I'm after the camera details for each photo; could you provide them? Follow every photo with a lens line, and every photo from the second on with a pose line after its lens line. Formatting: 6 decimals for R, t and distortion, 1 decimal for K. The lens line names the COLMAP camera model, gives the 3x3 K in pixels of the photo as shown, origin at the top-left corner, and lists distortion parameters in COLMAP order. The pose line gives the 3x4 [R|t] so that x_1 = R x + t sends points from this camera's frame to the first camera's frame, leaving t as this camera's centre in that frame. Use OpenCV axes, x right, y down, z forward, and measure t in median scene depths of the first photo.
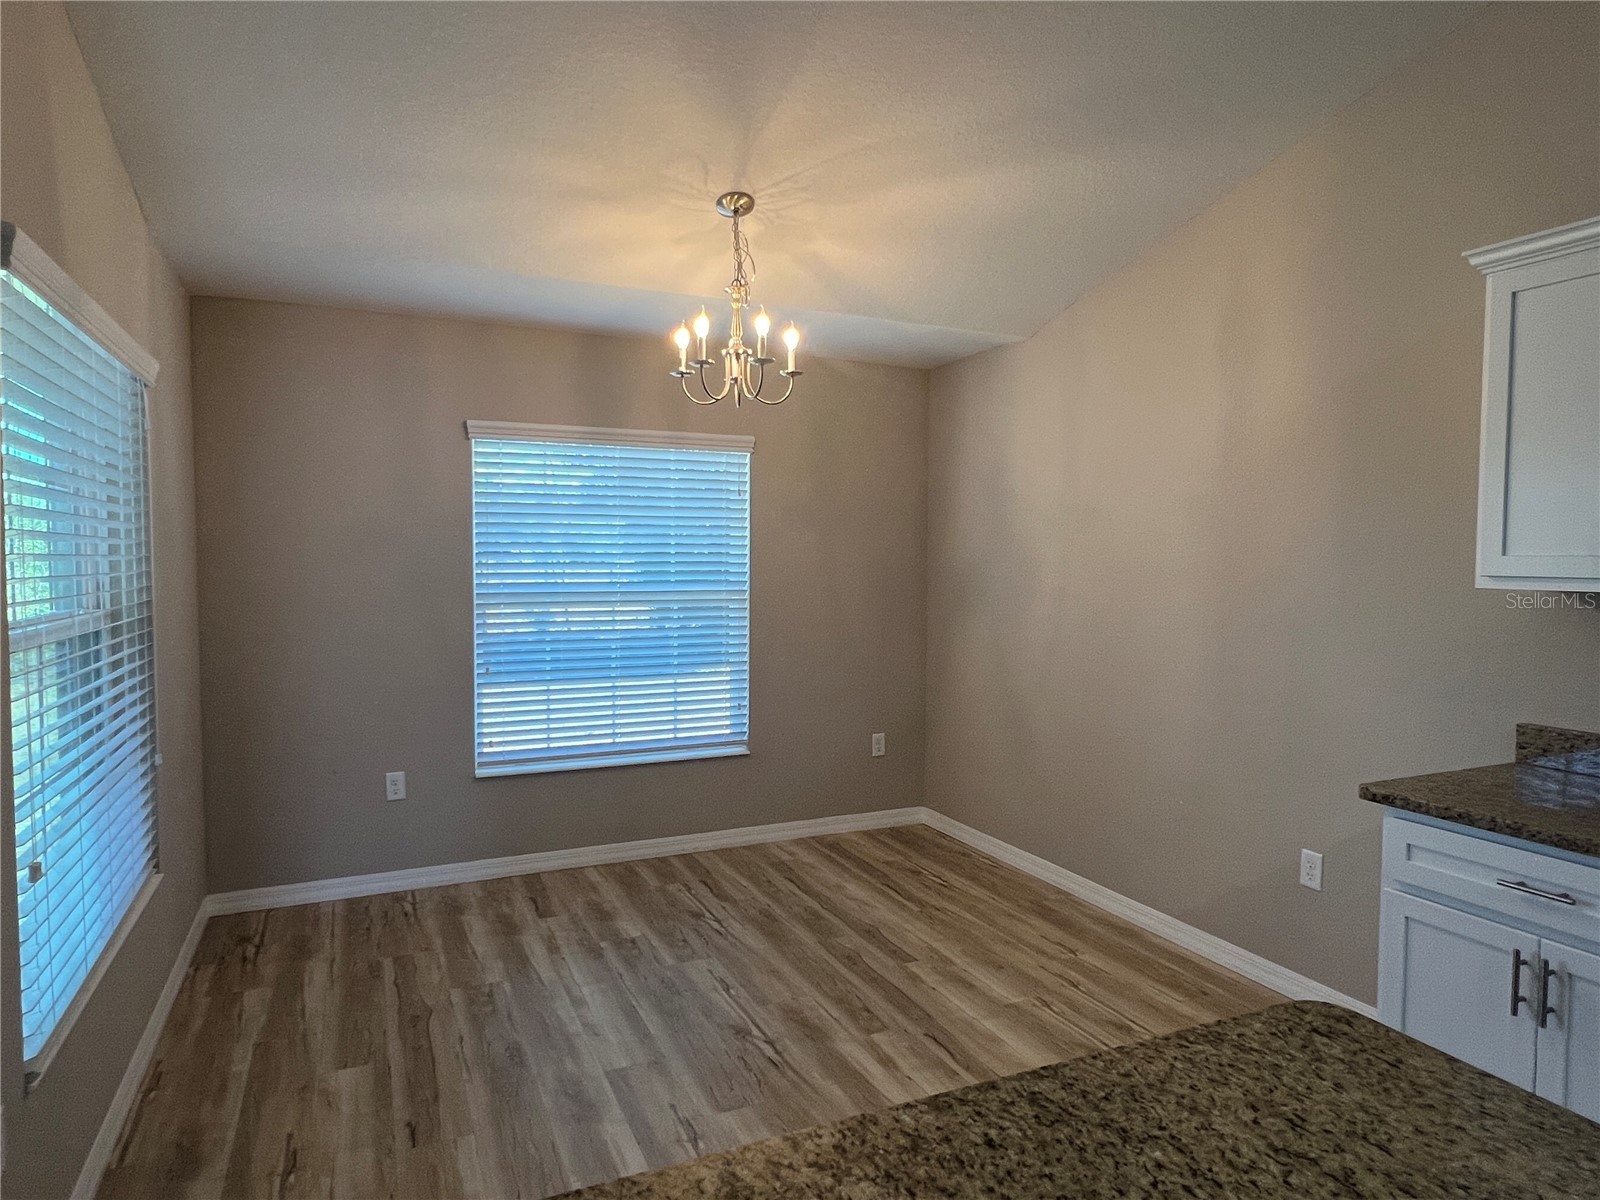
lens RADIAL K [[961.9, 0, 798.0], [0, 961.9, 605.6], [0, 0, 1]] dist [-0.000815, 0.004028]
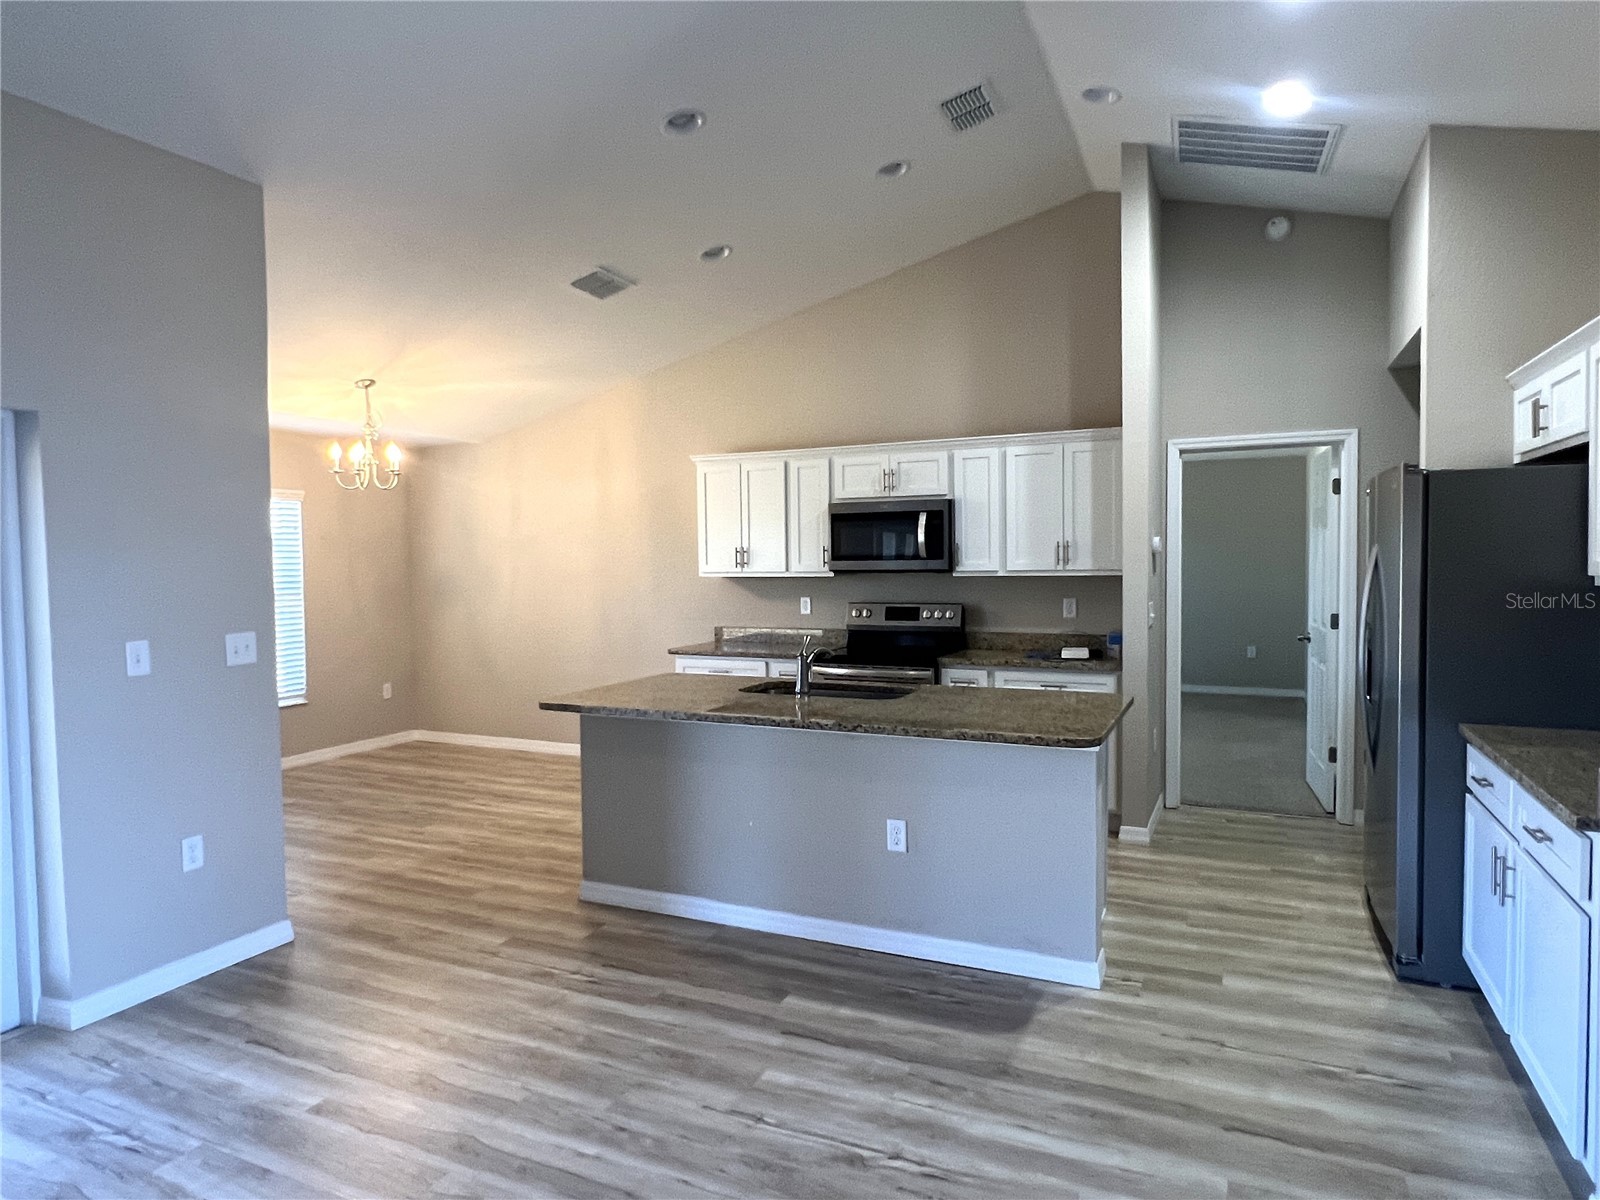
lens RADIAL K [[961.9, 0, 791.8], [0, 961.9, 599.3], [0, 0, 1]] dist [-0.000815, 0.004028]
pose [[0.766301, -0.039958, 0.641238, -0.821106], [0.047838, 0.998842, 0.005074, 0.043304], [-0.640698, 0.026787, 0.767325, -1.220962]]
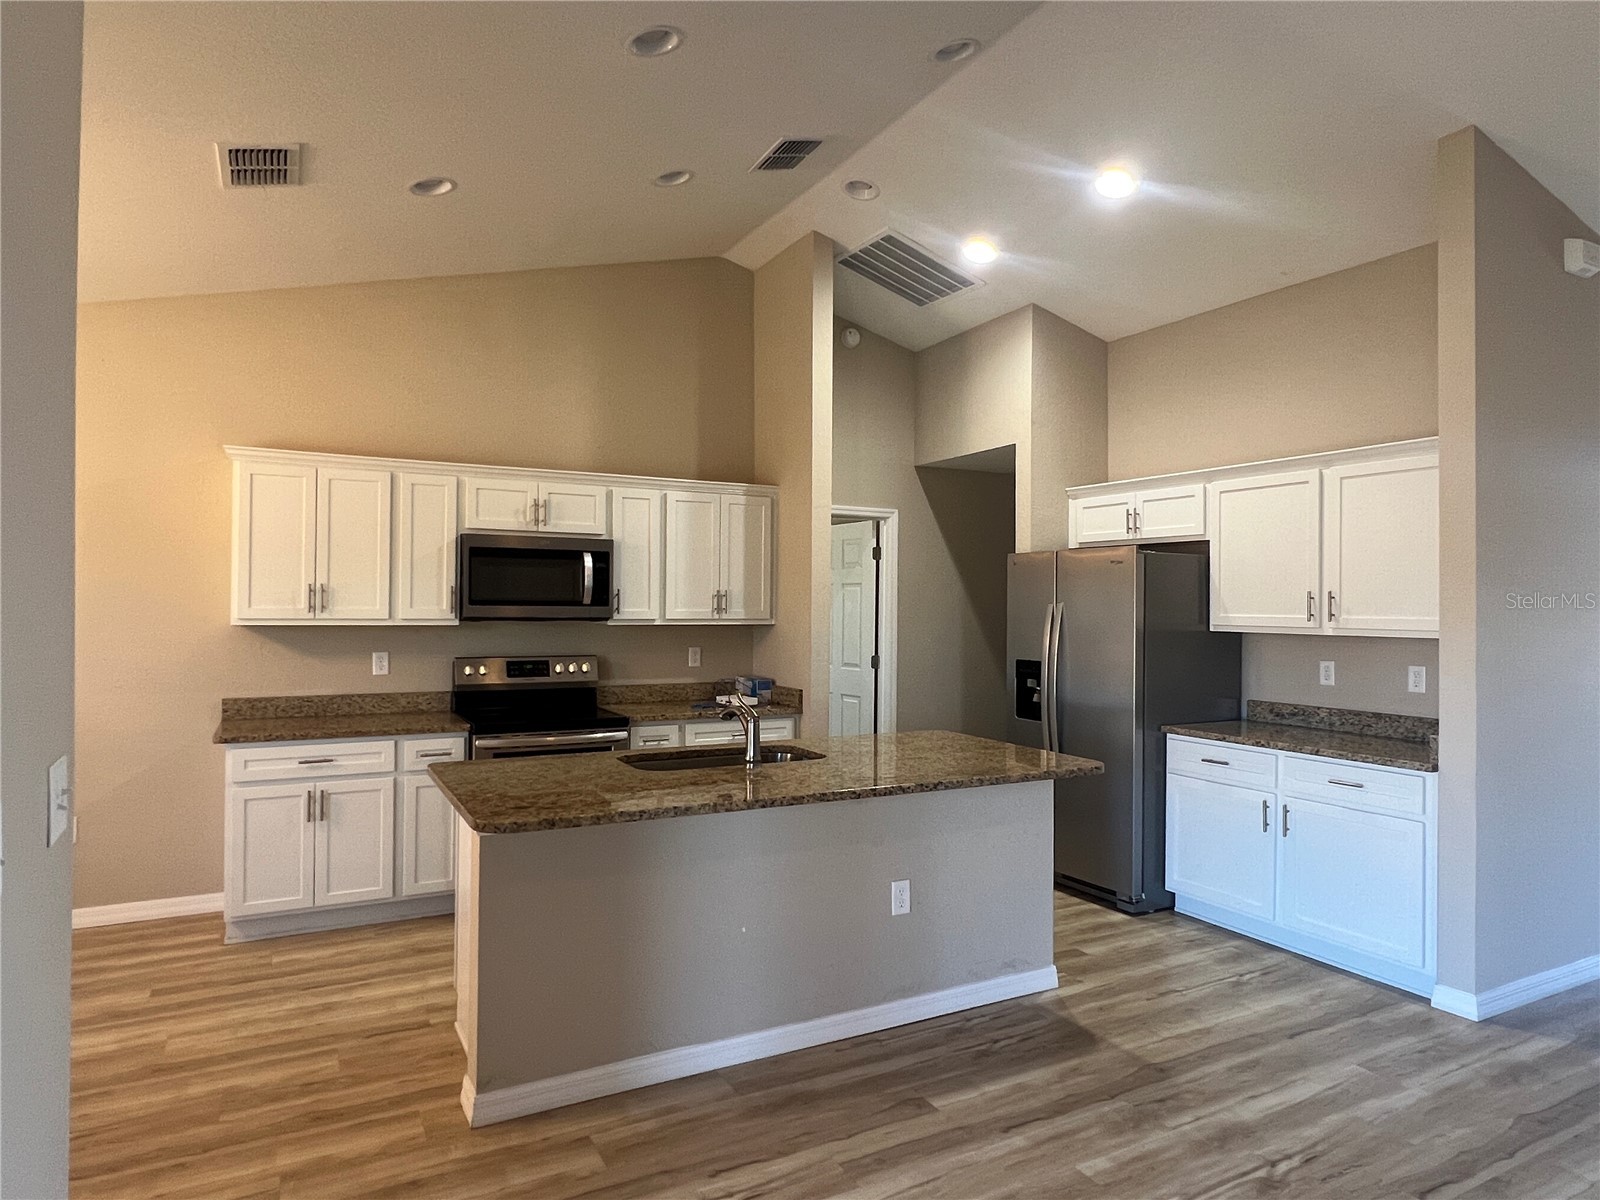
lens RADIAL K [[961.9, 0, 794.0], [0, 961.9, 602.7], [0, 0, 1]] dist [-0.000815, 0.004028]
pose [[-0.059849, -0.000616, 0.998207, -1.153543], [0.042265, 0.999101, 0.003151, -0.019526], [-0.997312, 0.042378, -0.059769, 0.022273]]
